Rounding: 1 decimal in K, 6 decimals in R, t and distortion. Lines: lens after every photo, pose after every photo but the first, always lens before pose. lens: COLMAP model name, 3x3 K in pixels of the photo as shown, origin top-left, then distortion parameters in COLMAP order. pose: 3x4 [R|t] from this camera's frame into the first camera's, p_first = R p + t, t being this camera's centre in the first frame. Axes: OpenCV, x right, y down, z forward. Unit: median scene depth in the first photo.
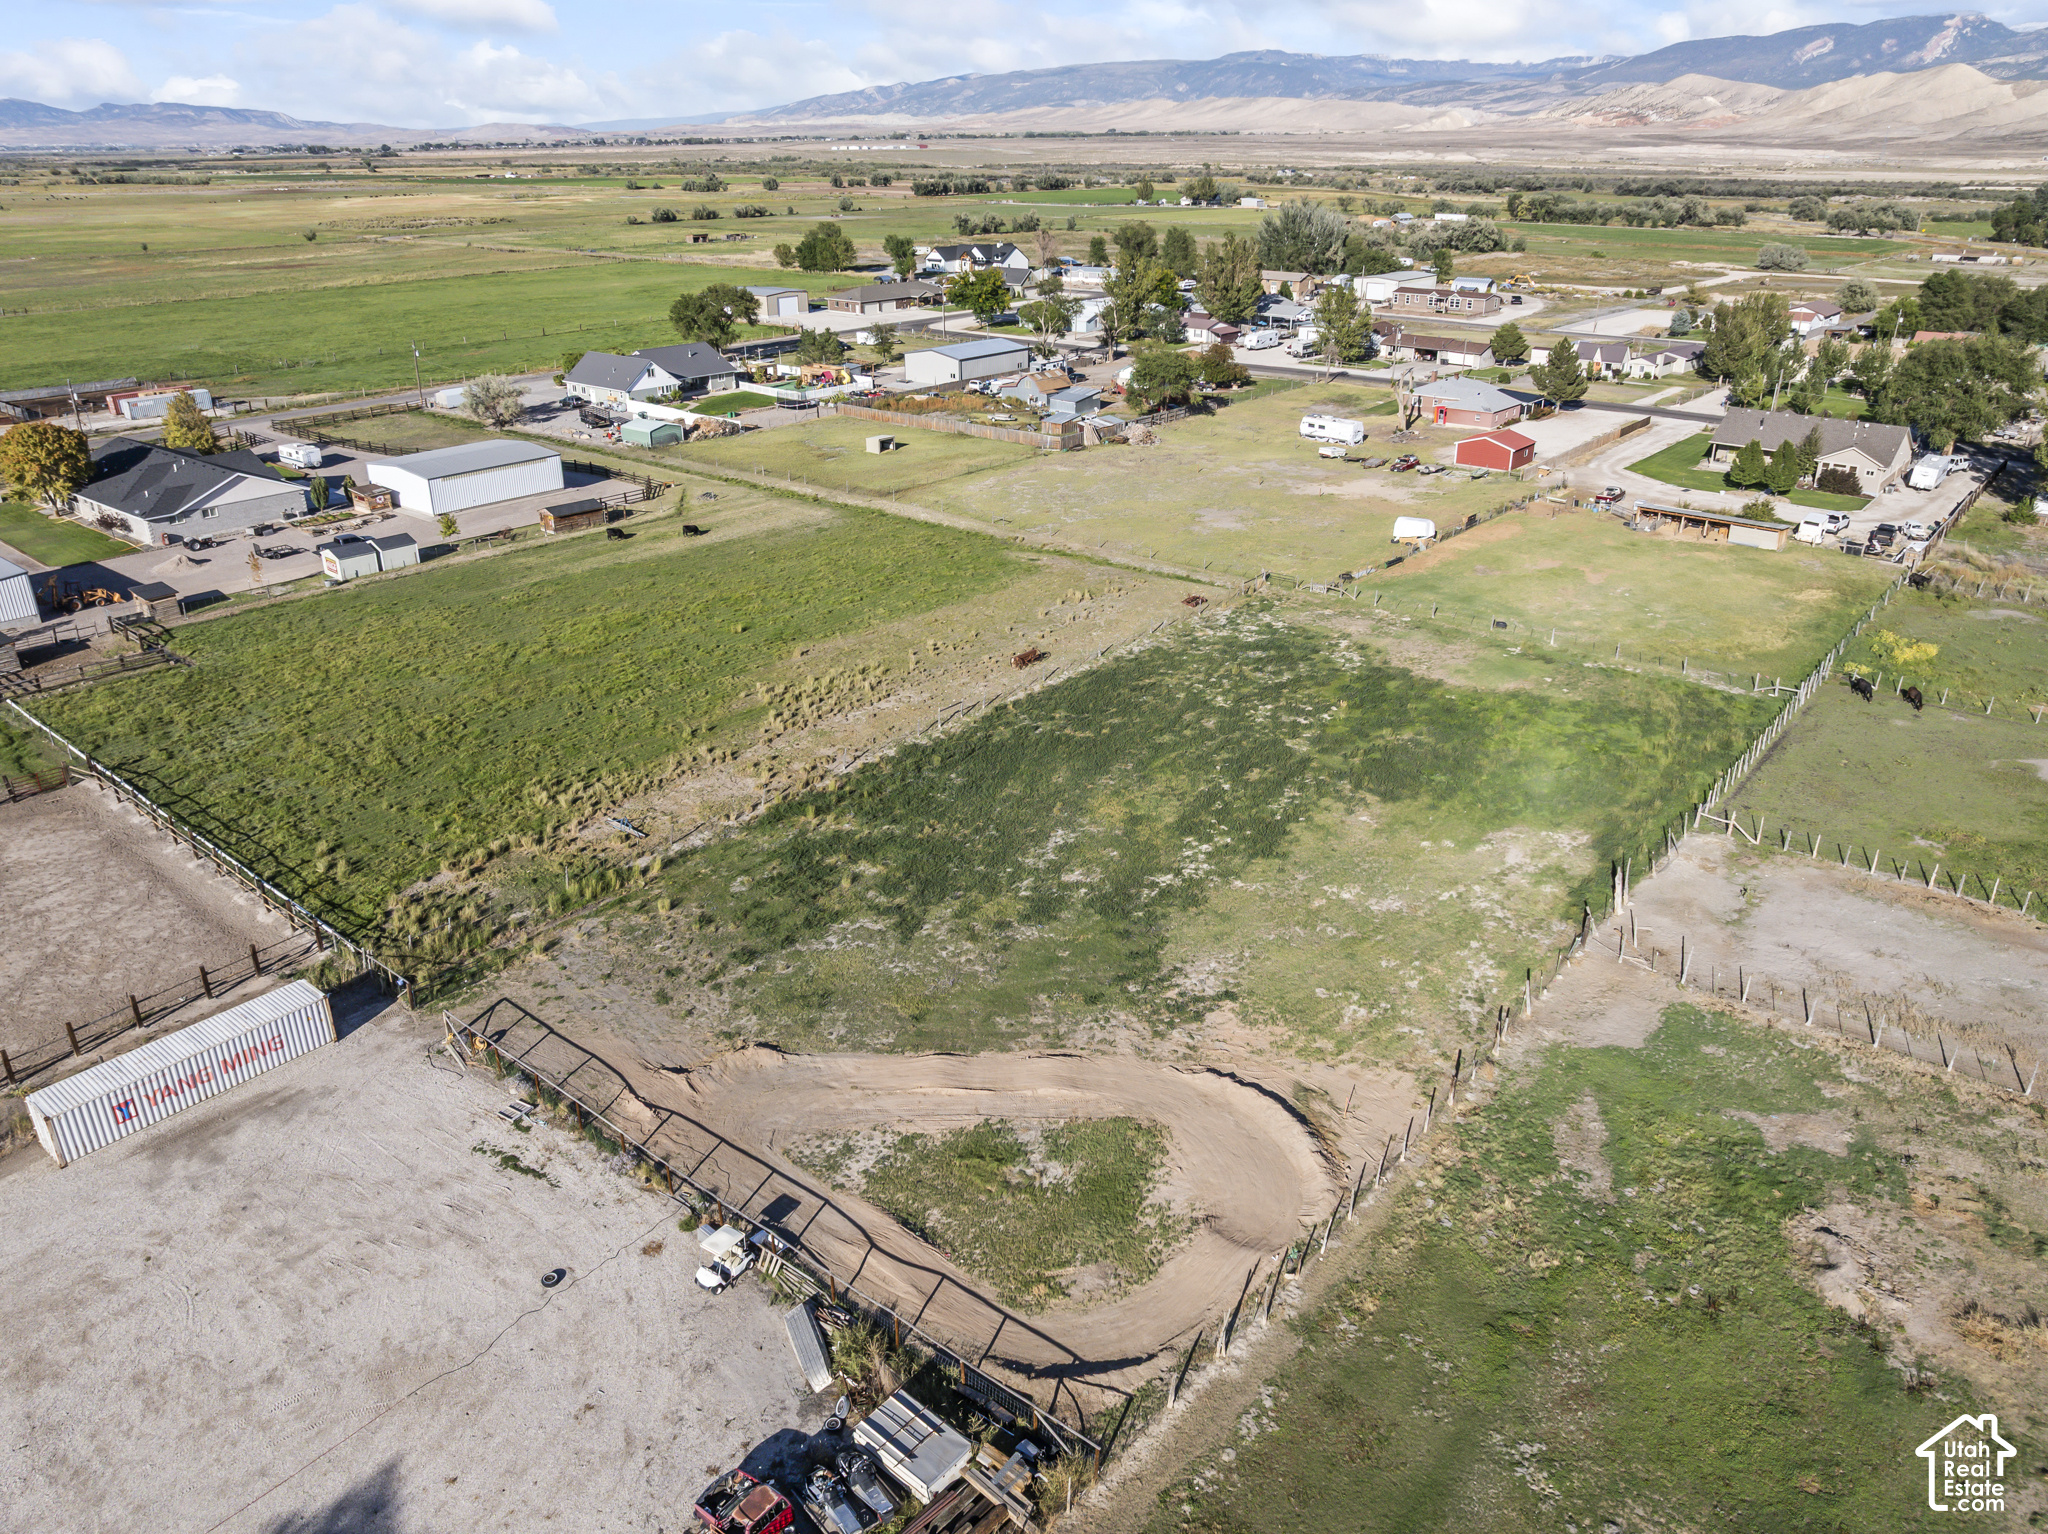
lens RADIAL K [[1434.9, 0, 1035.3], [0, 1434.9, 758.7], [0, 0, 1]] dist [-0.035677, -0.002428]
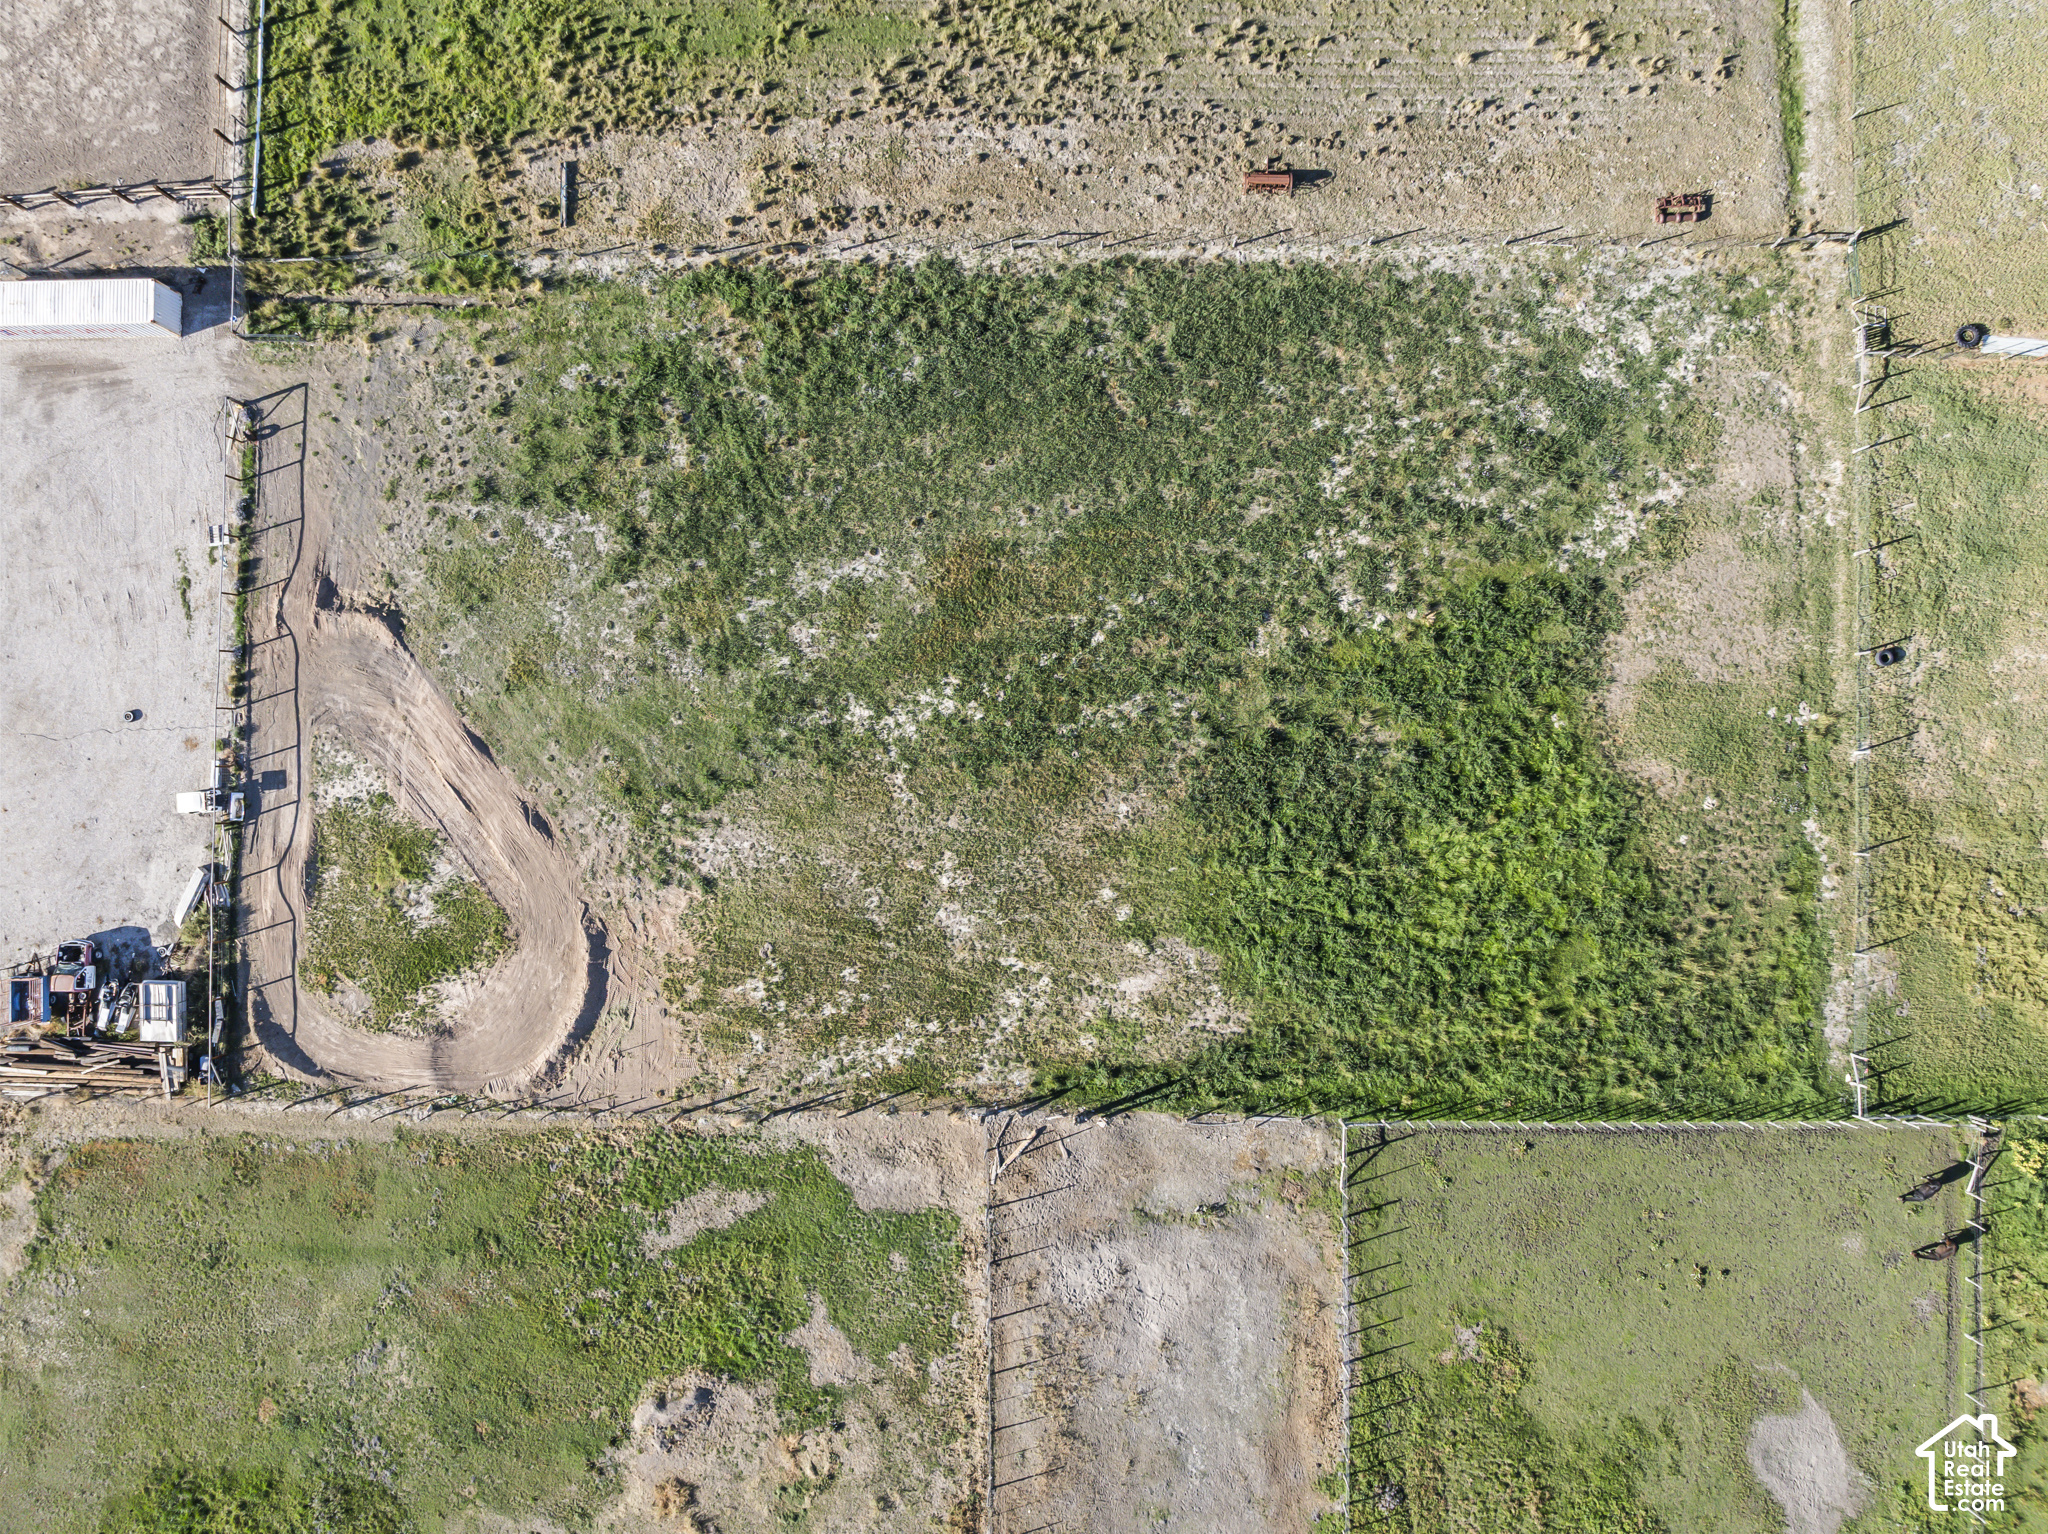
lens RADIAL K [[1443.9, 0, 1035.1], [0, 1443.9, 750.1], [0, 0, 1]] dist [-0.033832, -0.010378]
pose [[0.630425, 0.775620, -0.031283, 0.227528], [-0.288010, 0.271139, 0.918441, -0.870870], [0.720843, -0.569998, 0.394319, 0.742774]]
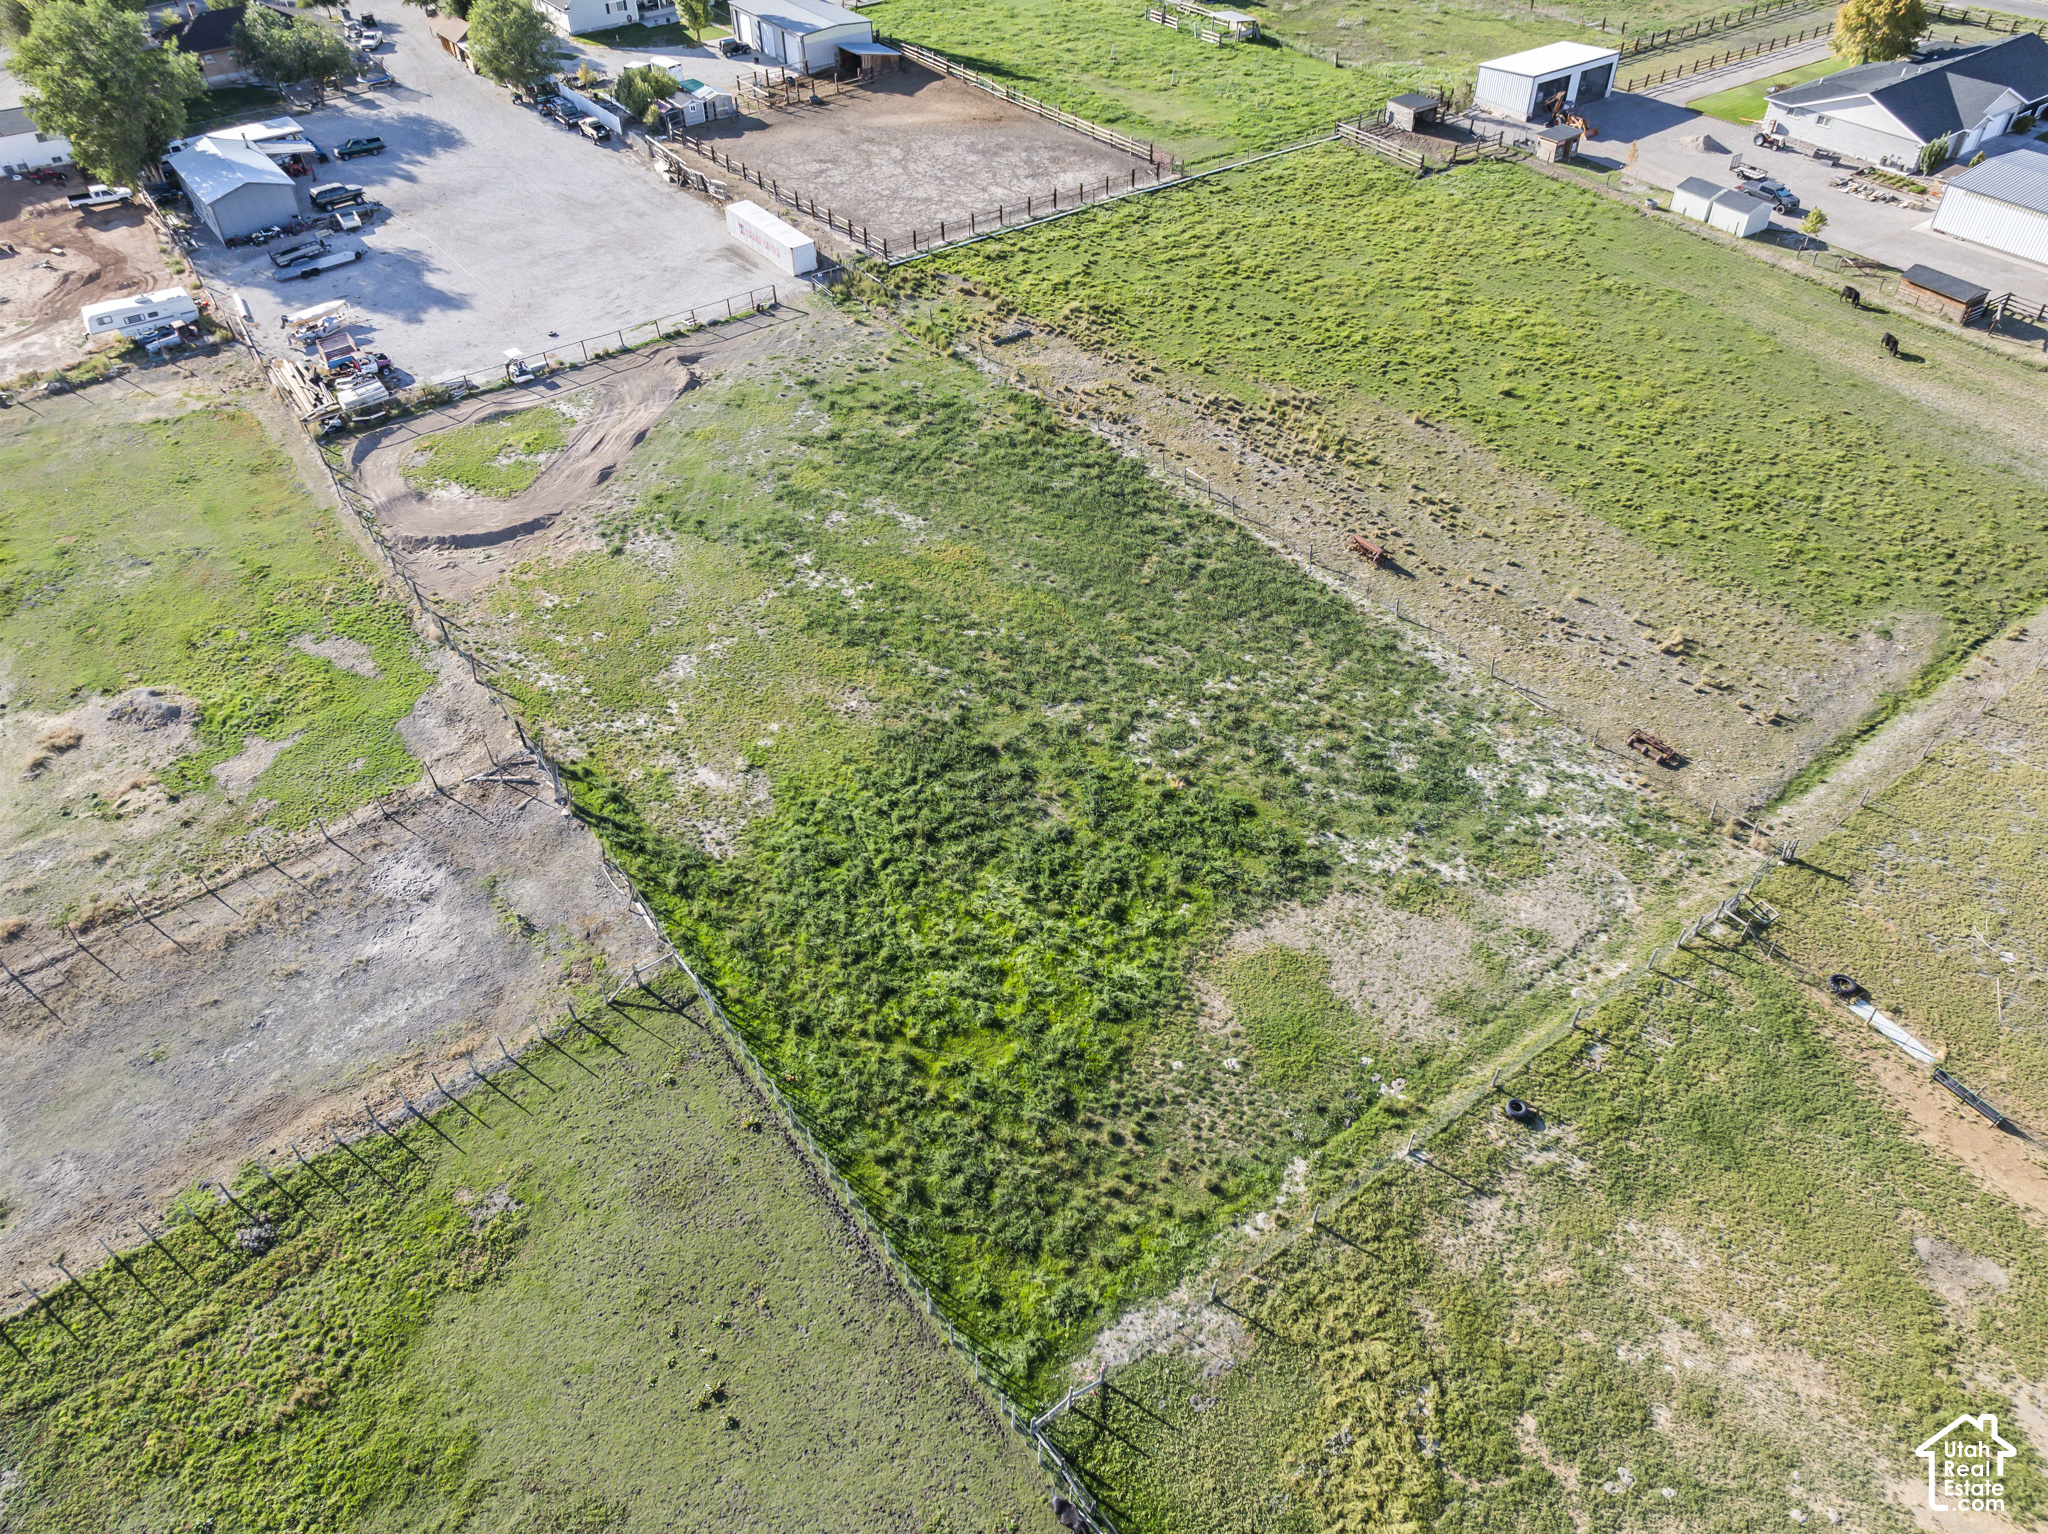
lens RADIAL K [[1427.9, 0, 1033.2], [0, 1427.9, 765.9], [0, 0, 1]] dist [-0.032932, -0.007810]
pose [[-0.242258, 0.658701, -0.712337, 1.016985], [-0.380658, 0.610806, 0.694273, -0.707595], [0.892418, 0.439350, 0.102767, 1.193160]]
